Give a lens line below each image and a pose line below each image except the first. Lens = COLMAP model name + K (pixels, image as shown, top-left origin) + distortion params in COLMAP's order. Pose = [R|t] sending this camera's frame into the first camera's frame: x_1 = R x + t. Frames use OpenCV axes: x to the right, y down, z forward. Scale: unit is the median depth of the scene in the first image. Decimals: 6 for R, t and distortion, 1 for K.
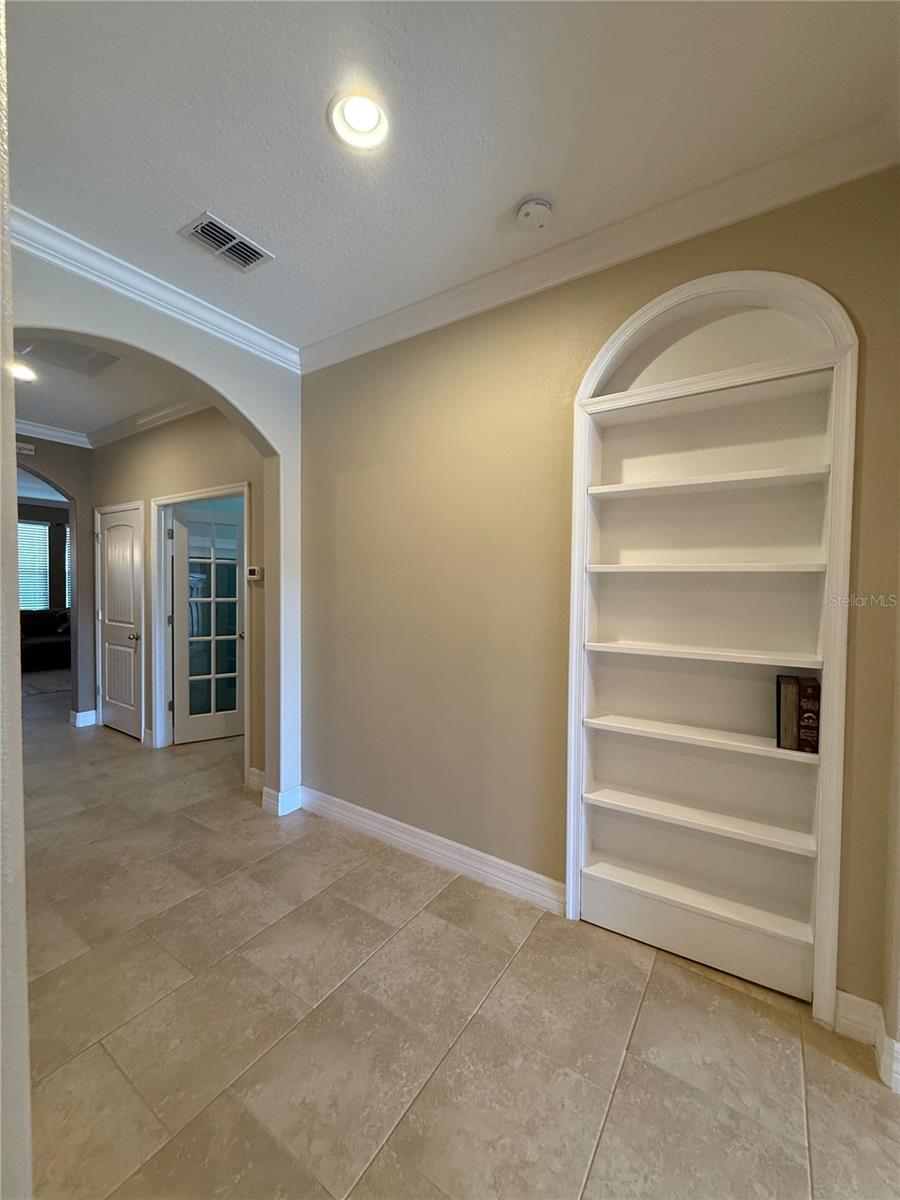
lens RADIAL K [[479.7, 0, 452.7], [0, 479.7, 599.2], [0, 0, 1]] dist [-0.001082, -0.000210]
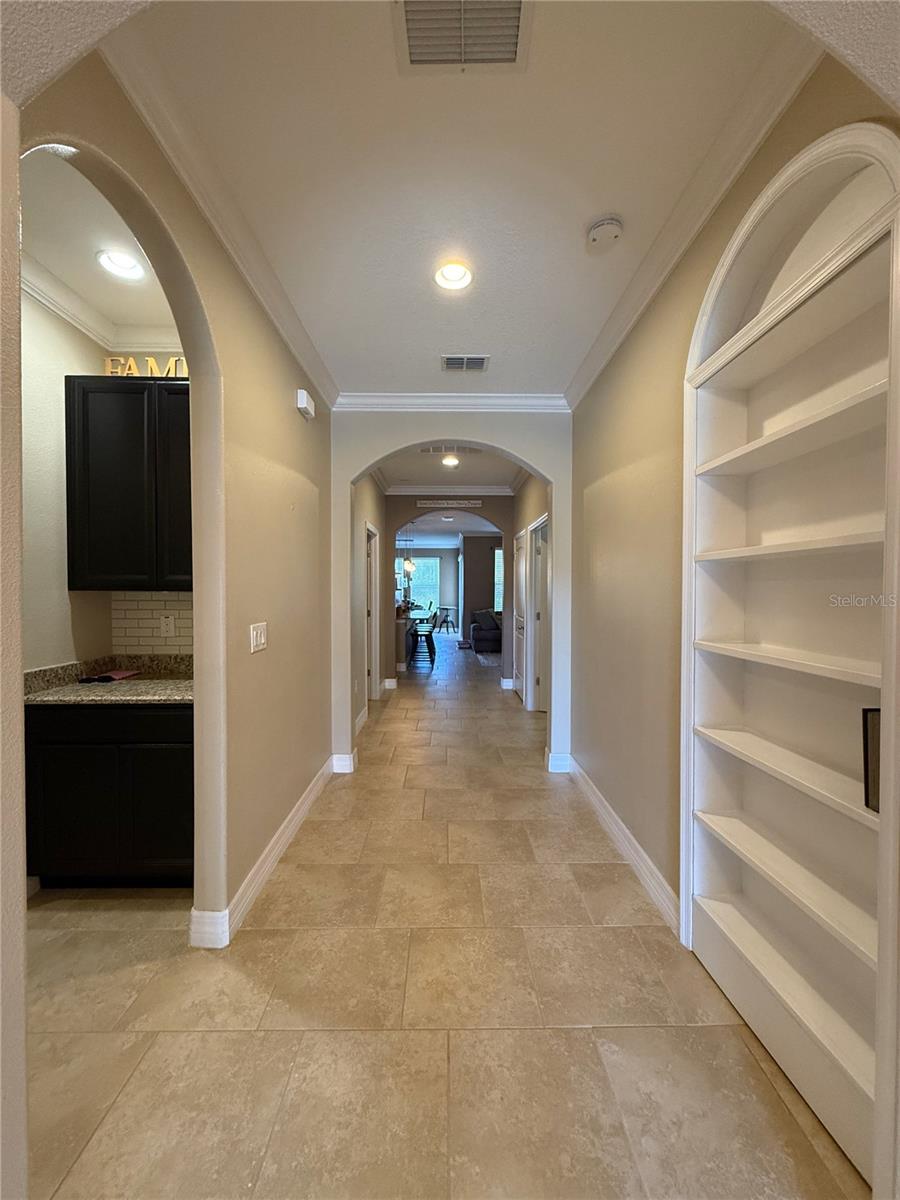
lens RADIAL K [[482.8, 0, 451.9], [0, 482.8, 596.7], [0, 0, 1]] dist [0.002560, -0.000023]
pose [[0.564538, 0.001096, -0.825407, 0.748788], [-0.022646, 0.999643, -0.014162, 0.031517], [0.825097, 0.026687, 0.564361, 0.103823]]
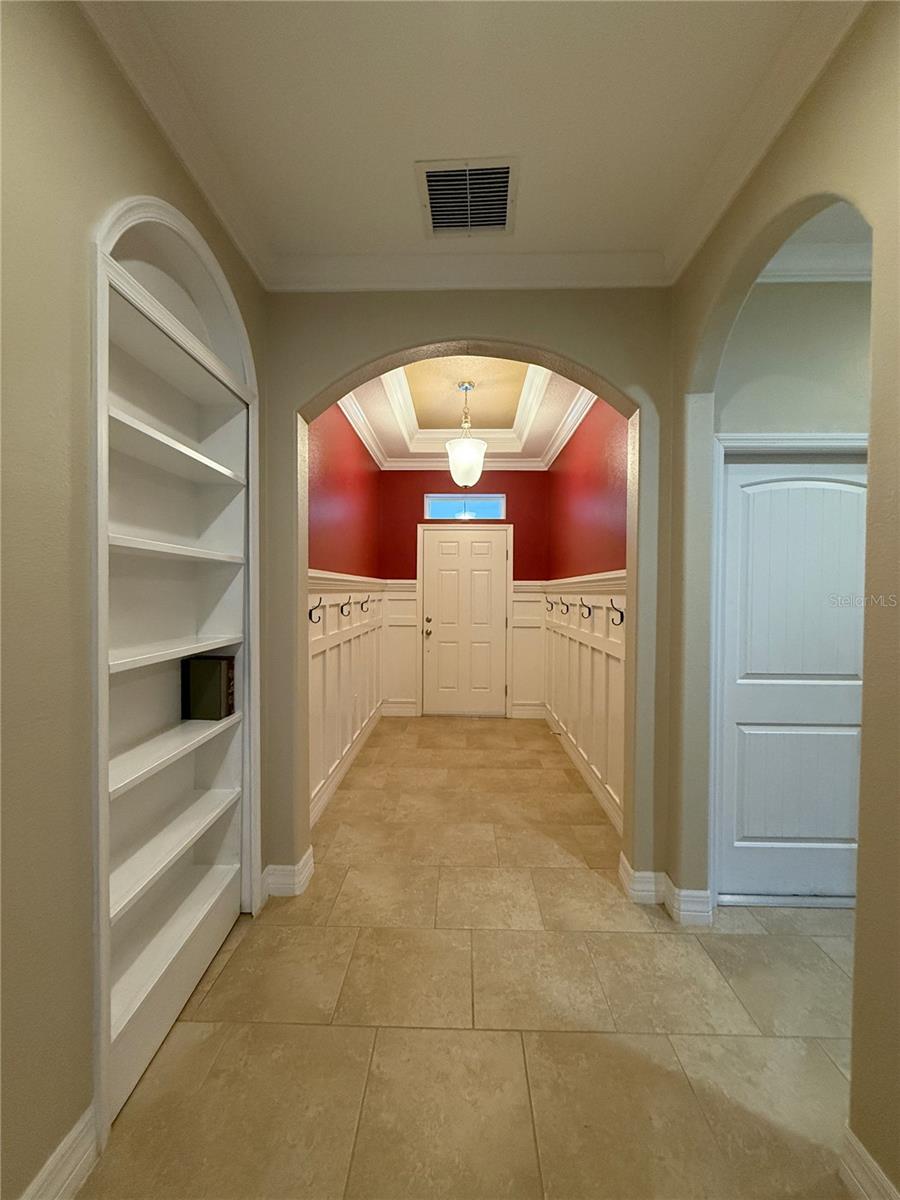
lens RADIAL K [[479.7, 0, 452.7], [0, 479.7, 599.2], [0, 0, 1]] dist [-0.001082, -0.000210]
pose [[-0.535536, -0.025578, 0.844125, -0.443905], [0.015430, 0.999078, 0.040062, -0.004122], [-0.844372, 0.034480, -0.534647, 0.926765]]
